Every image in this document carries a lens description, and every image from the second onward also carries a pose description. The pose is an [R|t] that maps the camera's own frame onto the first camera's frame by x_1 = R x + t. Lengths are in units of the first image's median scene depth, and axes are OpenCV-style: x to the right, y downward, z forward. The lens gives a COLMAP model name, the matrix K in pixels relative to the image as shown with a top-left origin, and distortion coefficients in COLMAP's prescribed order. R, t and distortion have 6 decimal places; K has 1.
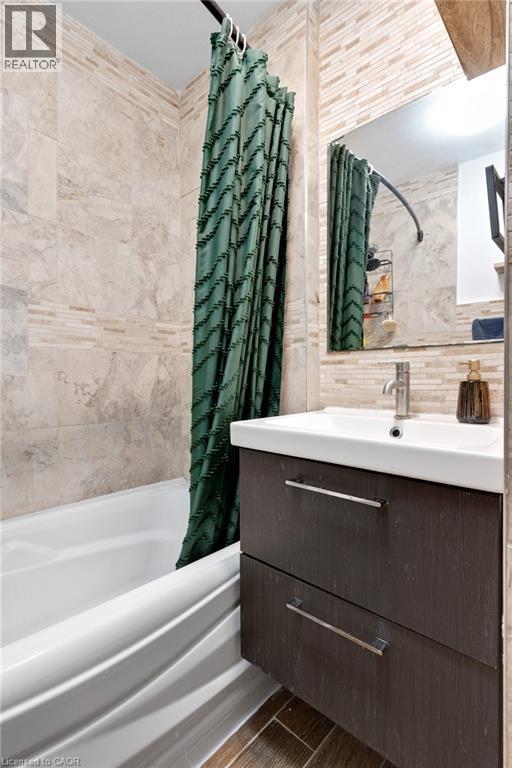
lens RADIAL K [[361.4, 0, 256.6], [0, 361.4, 385.5], [0, 0, 1]] dist [0.005270, -0.001459]
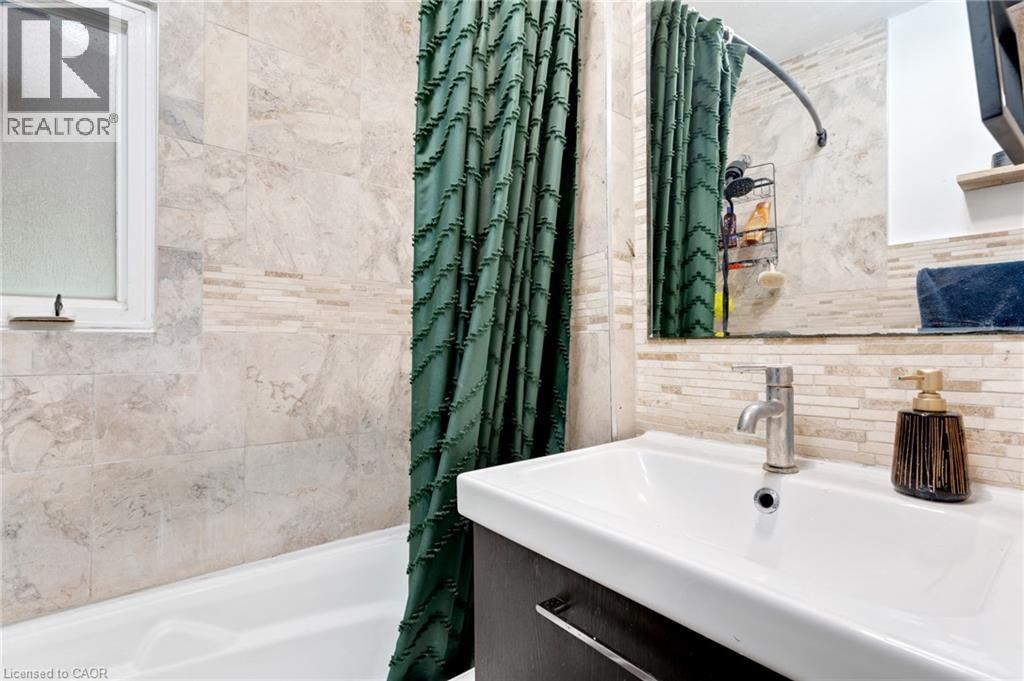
lens RADIAL K [[481.9, 0, 510.5], [0, 481.9, 342.3], [0, 0, 1]] dist [0.005270, -0.001459]
pose [[0.987145, -0.000323, -0.159830, 0.099834], [-0.003780, 0.999671, -0.025361, -0.066524], [0.159785, 0.025639, 0.986819, 0.181279]]
